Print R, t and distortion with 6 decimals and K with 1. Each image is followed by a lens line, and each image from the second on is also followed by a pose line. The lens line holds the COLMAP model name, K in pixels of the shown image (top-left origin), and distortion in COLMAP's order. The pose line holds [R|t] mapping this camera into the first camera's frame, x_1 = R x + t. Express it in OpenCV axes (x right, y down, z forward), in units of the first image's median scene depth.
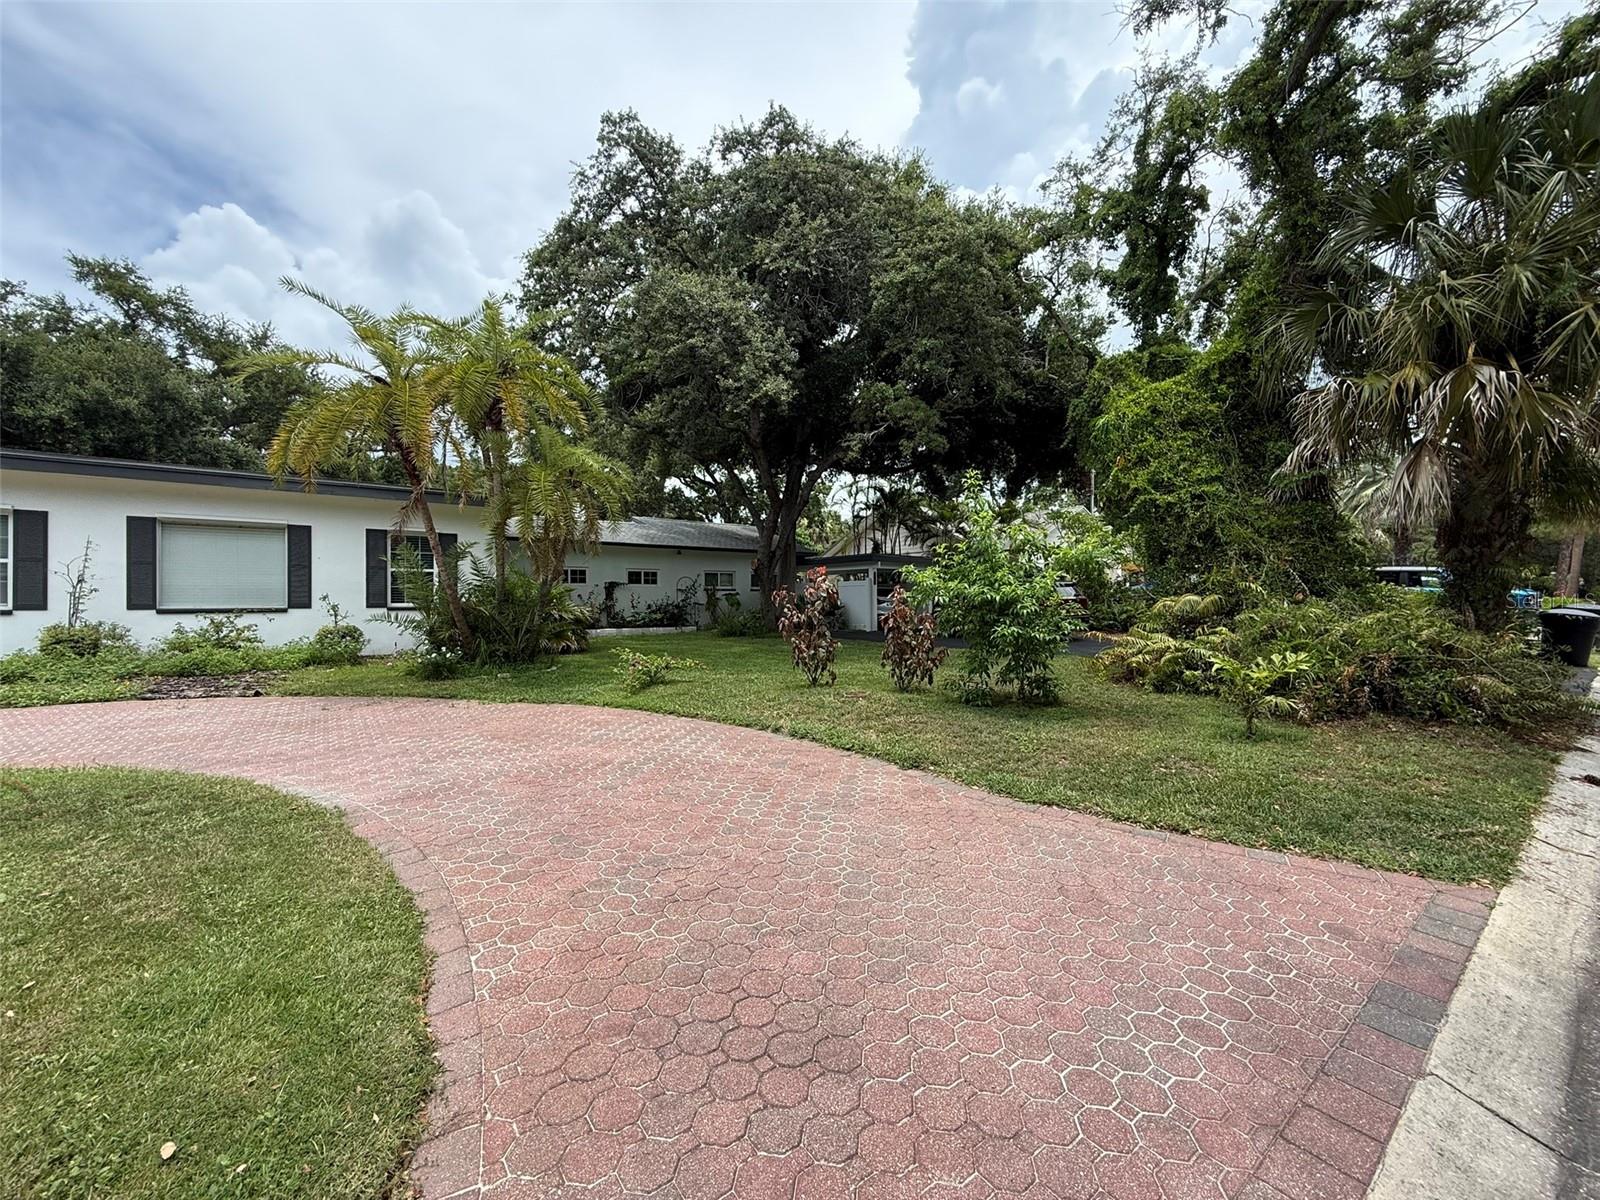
lens RADIAL K [[636.4, 0, 795.8], [0, 636.4, 597.9], [0, 0, 1]] dist [0.000922, 0.000588]
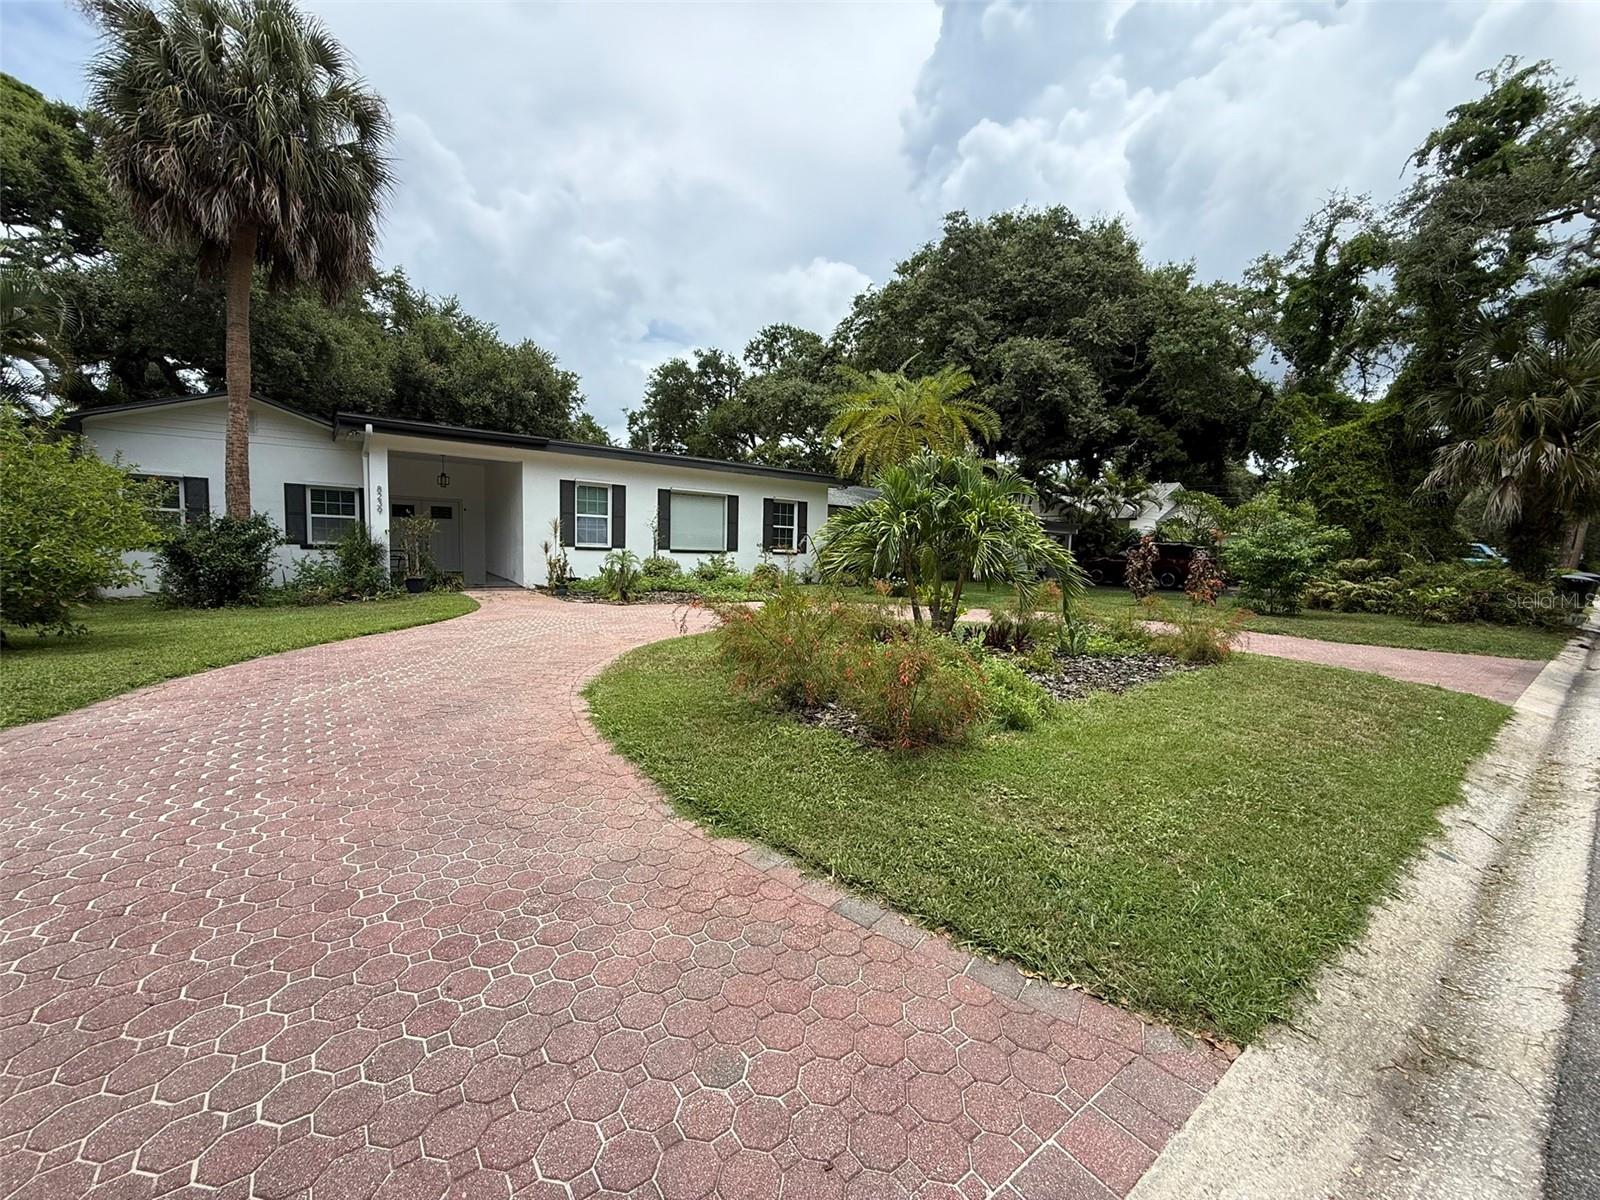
lens RADIAL K [[635.3, 0, 793.7], [0, 635.3, 598.3], [0, 0, 1]] dist [-0.000454, 0.000319]
pose [[0.999623, 0.027431, 0.000787, -0.900187], [-0.027411, 0.996711, 0.076264, 0.012776], [0.001308, -0.076257, 0.997087, -0.718939]]
